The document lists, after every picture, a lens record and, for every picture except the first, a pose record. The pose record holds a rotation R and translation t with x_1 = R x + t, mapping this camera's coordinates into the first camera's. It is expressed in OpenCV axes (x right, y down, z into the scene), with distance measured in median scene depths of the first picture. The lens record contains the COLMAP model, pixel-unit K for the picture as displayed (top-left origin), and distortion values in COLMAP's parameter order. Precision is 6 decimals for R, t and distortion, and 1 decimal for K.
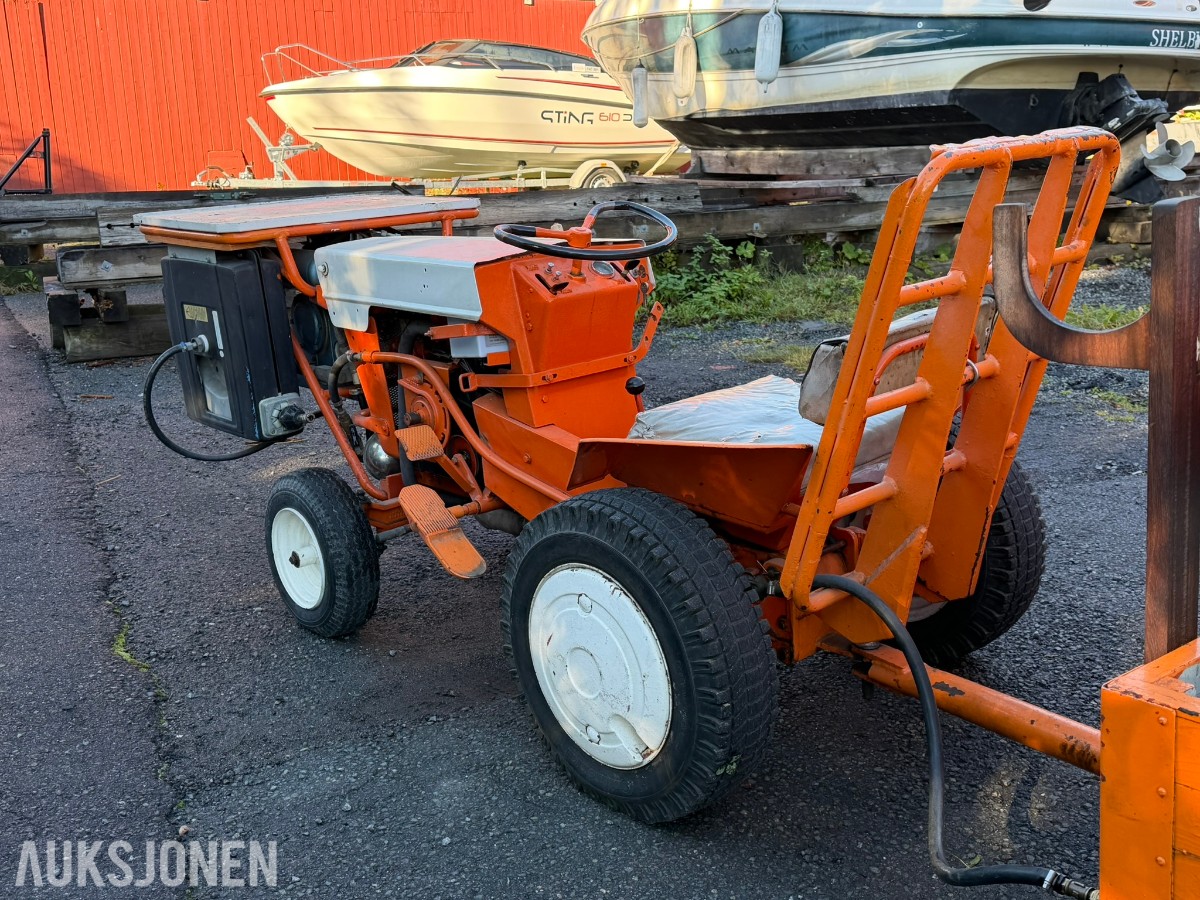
lens RADIAL K [[1273.9, 0, 593.9], [0, 1273.9, 457.5], [0, 0, 1]] dist [0.203458, -0.446603]
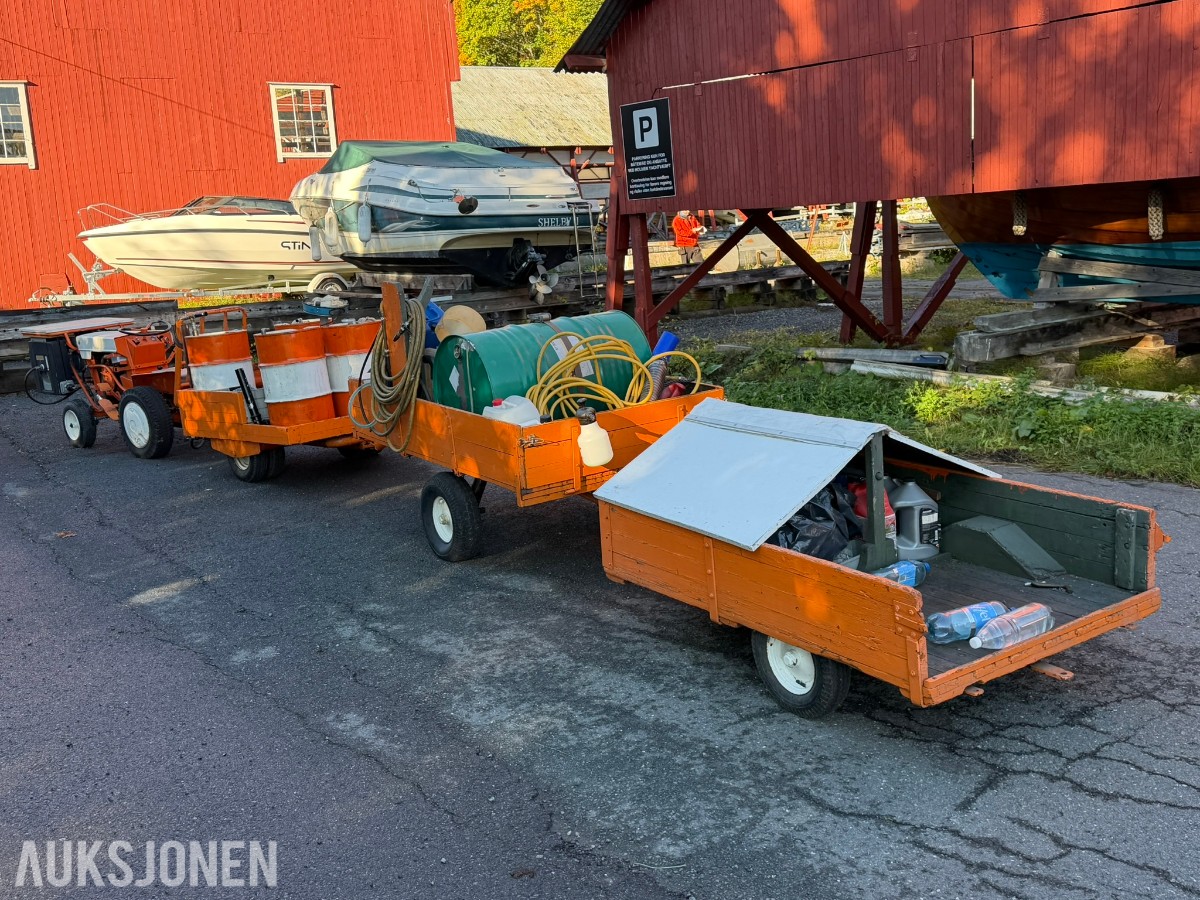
lens RADIAL K [[1367.7, 0, 615.5], [0, 1367.7, 449.2], [0, 0, 1]] dist [0.214042, -0.451963]
pose [[0.994013, -0.042821, 0.100526, 0.883259], [0.050385, 0.995988, -0.073949, 0.519404], [-0.096956, 0.078571, 0.992182, -3.007598]]
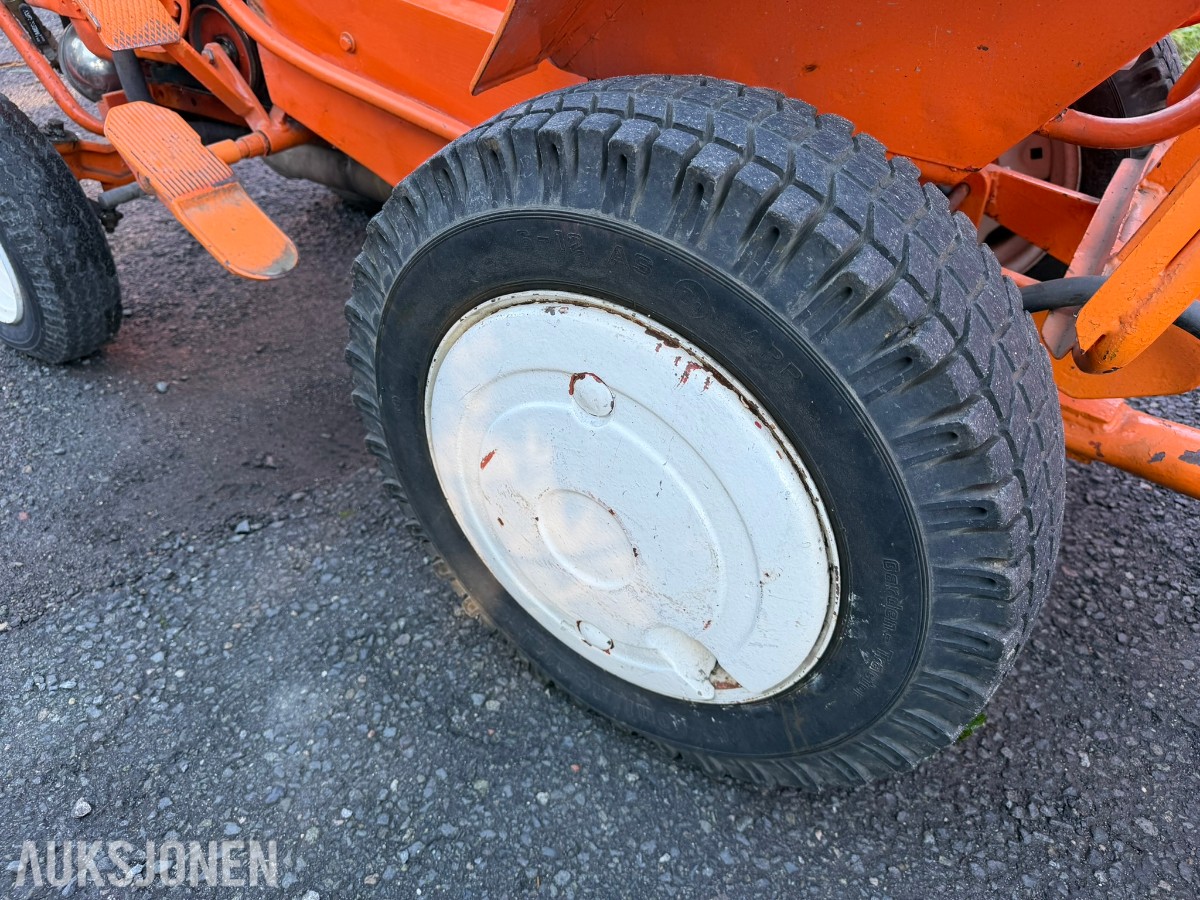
lens RADIAL K [[858.5, 0, 600.0], [0, 858.5, 450.0], [0, 0, 1]] dist [0.041030, -0.079587]
pose [[0.966876, -0.110433, 0.230120, -0.049504], [0.015799, 0.925725, 0.377868, 0.022510], [-0.254757, -0.361716, 0.896806, 0.560693]]
